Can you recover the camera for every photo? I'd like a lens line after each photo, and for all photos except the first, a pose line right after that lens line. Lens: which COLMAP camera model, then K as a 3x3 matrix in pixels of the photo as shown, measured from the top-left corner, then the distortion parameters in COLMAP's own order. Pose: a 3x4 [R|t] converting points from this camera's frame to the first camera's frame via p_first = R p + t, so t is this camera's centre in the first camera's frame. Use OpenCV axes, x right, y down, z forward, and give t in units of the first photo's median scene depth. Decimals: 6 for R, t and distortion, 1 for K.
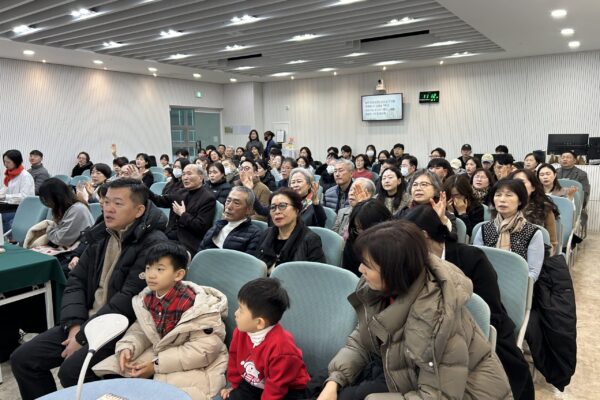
lens RADIAL K [[442.7, 0, 288.9], [0, 442.7, 205.7], [0, 0, 1]] dist [0.029377, -0.009595]
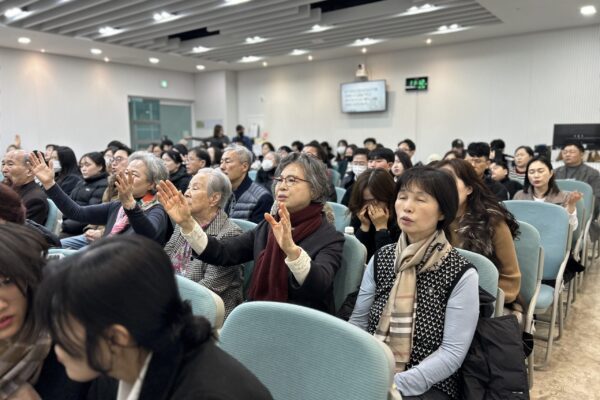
lens RADIAL K [[442.7, 0, 288.9], [0, 442.7, 205.7], [0, 0, 1]] dist [0.029377, -0.009595]
pose [[0.998896, 0.012170, -0.045373, 0.124706], [-0.012437, 0.999907, -0.005589, -0.004301], [0.045300, 0.006147, 0.998954, 0.157044]]
